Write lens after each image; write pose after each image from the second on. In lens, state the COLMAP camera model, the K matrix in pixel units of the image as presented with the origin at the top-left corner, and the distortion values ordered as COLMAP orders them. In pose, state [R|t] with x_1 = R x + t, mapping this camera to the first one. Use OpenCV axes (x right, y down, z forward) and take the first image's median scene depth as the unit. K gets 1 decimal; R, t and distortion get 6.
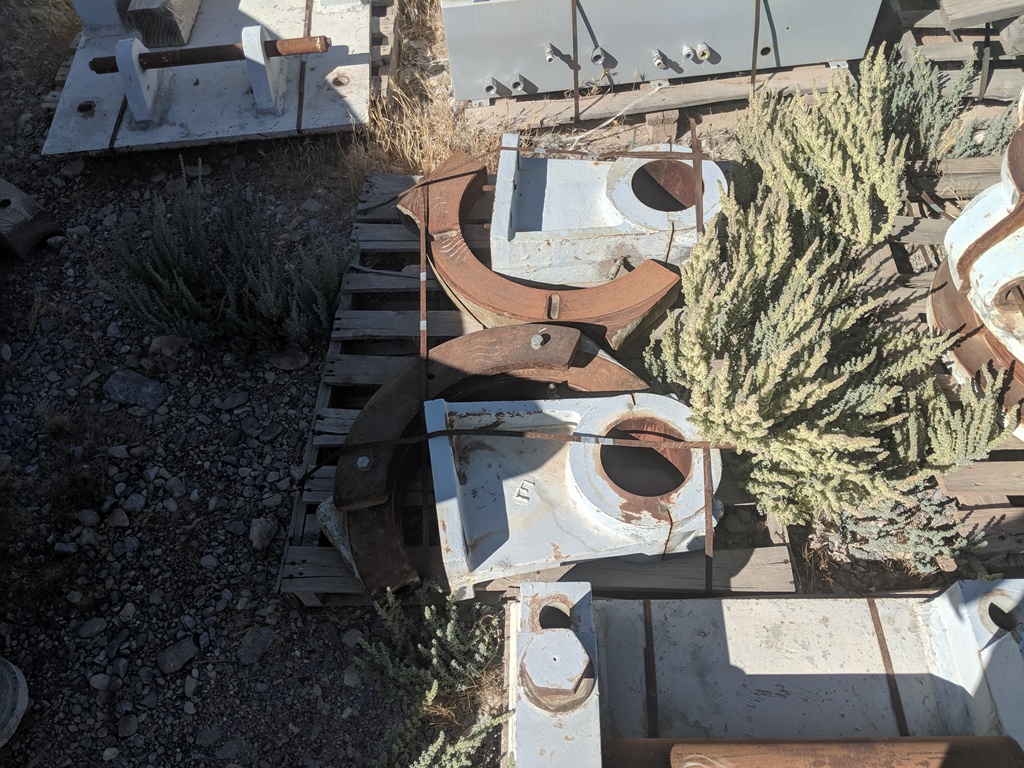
lens RADIAL K [[813.0, 0, 516.1], [0, 813.0, 385.9], [0, 0, 1]] dist [0.086384, -0.160563]
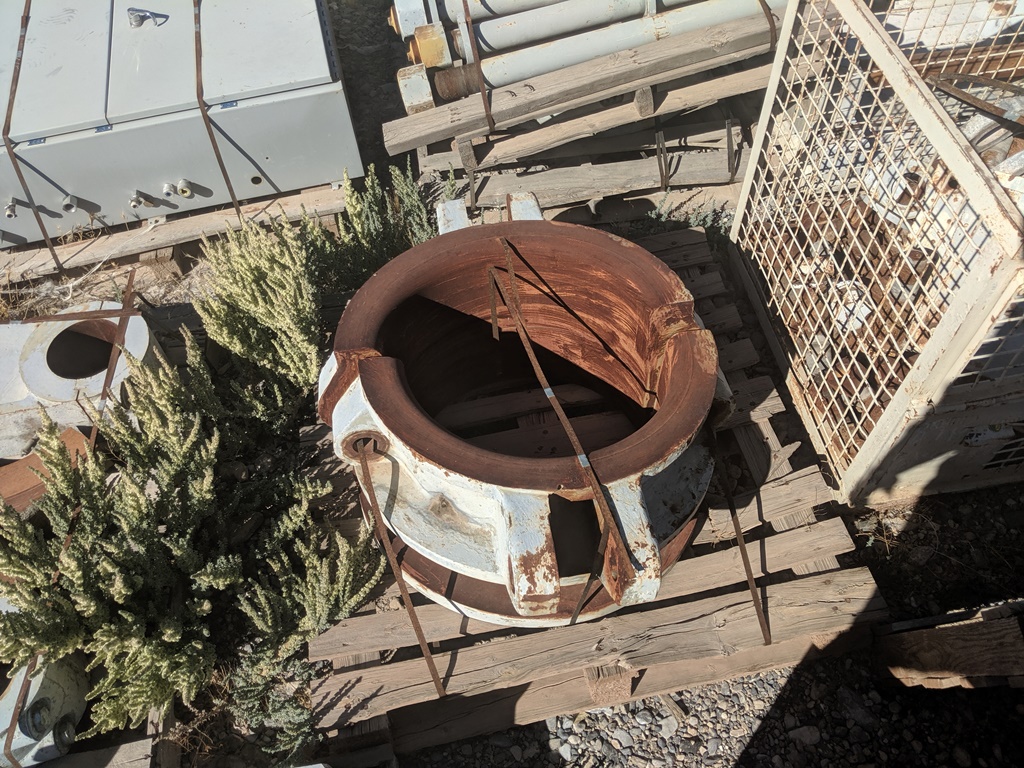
lens RADIAL K [[813.8, 0, 524.4], [0, 813.8, 380.6], [0, 0, 1]] dist [0.090481, -0.172324]
pose [[0.988173, -0.116617, 0.099573, 0.548893], [0.120671, 0.992051, -0.035697, -0.102045], [-0.094618, 0.047290, 0.994390, -0.010138]]
